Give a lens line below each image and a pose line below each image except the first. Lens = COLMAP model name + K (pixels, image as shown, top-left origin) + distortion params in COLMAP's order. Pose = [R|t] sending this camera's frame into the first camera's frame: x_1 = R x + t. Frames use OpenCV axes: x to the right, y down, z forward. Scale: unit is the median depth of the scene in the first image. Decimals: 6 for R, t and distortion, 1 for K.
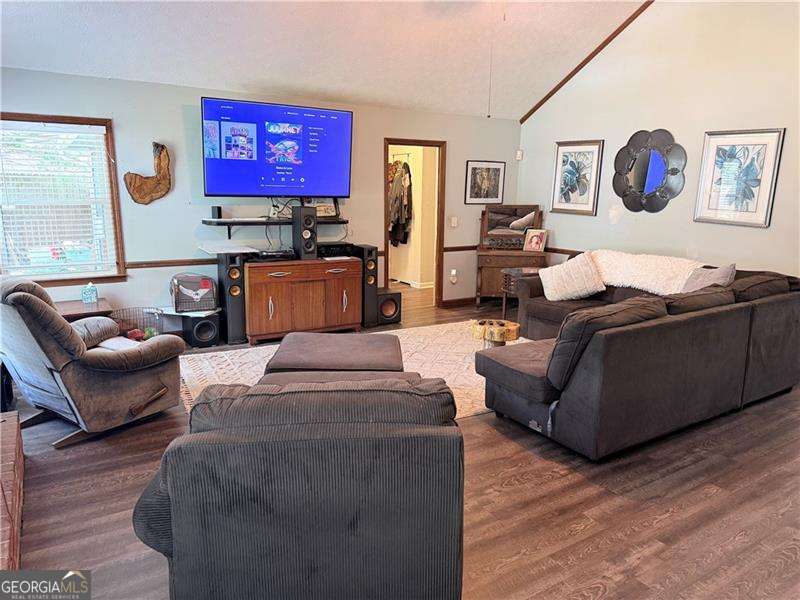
lens RADIAL K [[560.5, 0, 403.1], [0, 560.5, 304.3], [0, 0, 1]] dist [0.114304, -0.200936]
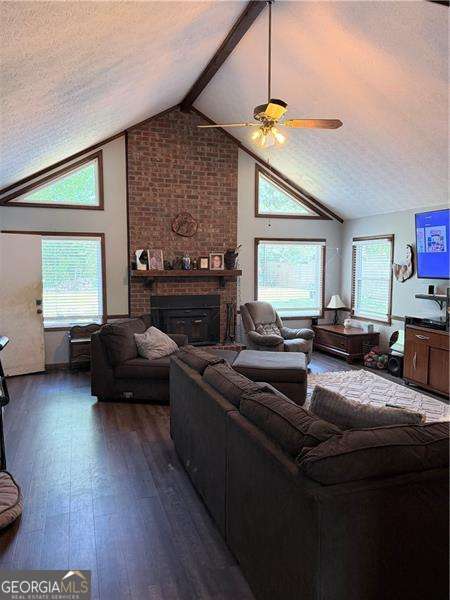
lens RADIAL K [[419.2, 0, 226.4], [0, 419.2, 298.8], [0, 0, 1]] dist [0.175493, -0.317761]
pose [[-0.225069, 0.062319, -0.972348, 0.806974], [-0.205228, 0.972532, 0.109834, -0.150912], [0.952484, 0.224273, -0.206097, 0.730930]]
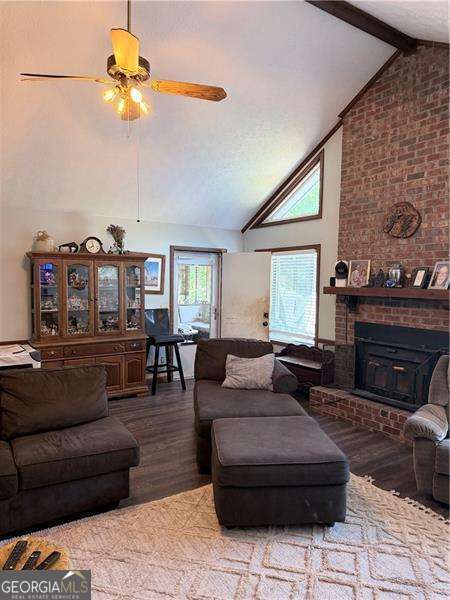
lens RADIAL K [[425.3, 0, 225.0], [0, 425.3, 300.0], [0, 0, 1]] dist [0.082832, -0.108789]
pose [[-0.999186, -0.024912, -0.031714, 0.002982], [-0.032179, 0.966503, 0.254632, -0.251990], [0.024309, 0.255445, -0.966518, 1.146942]]
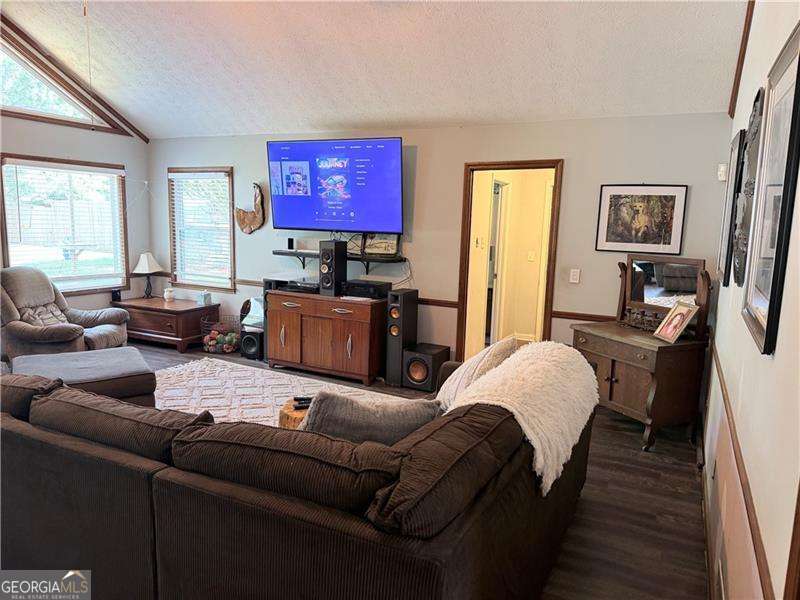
lens RADIAL K [[560.5, 0, 403.1], [0, 560.5, 304.3], [0, 0, 1]] dist [0.114304, -0.200936]
pose [[0.514966, 0.127373, -0.847695, 0.718161], [-0.195562, 0.980277, 0.028493, -0.118753], [0.834605, 0.151104, 0.529719, 0.611024]]
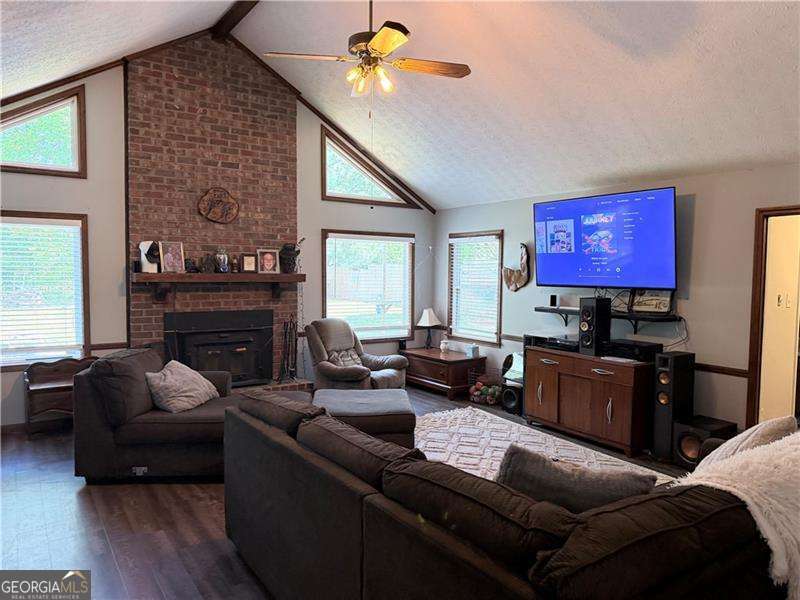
lens RADIAL K [[559.0, 0, 397.6], [0, 559.0, 302.8], [0, 0, 1]] dist [0.175493, -0.317761]
pose [[0.029302, 0.041463, -0.998710, 0.751358], [-0.213944, 0.976245, 0.034254, -0.128931], [0.976406, 0.212664, 0.037477, 0.654081]]
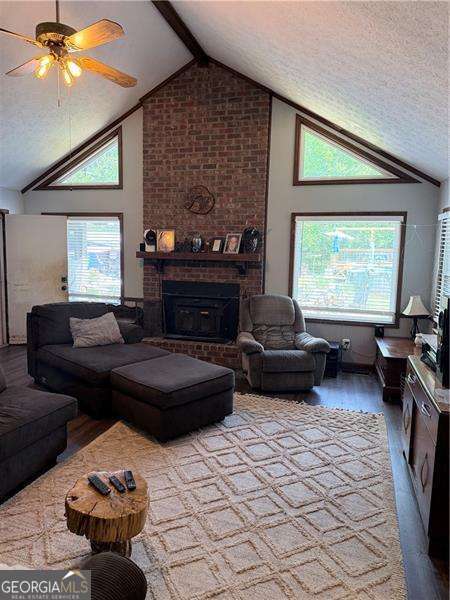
lens RADIAL K [[420.4, 0, 225.0], [0, 420.4, 300.0], [0, 0, 1]] dist [0.114304, -0.200936]
pose [[-0.740585, 0.056425, -0.669589, 0.311671], [-0.167923, 0.949311, 0.265724, -0.253854], [0.650642, 0.309231, -0.693571, 1.163727]]
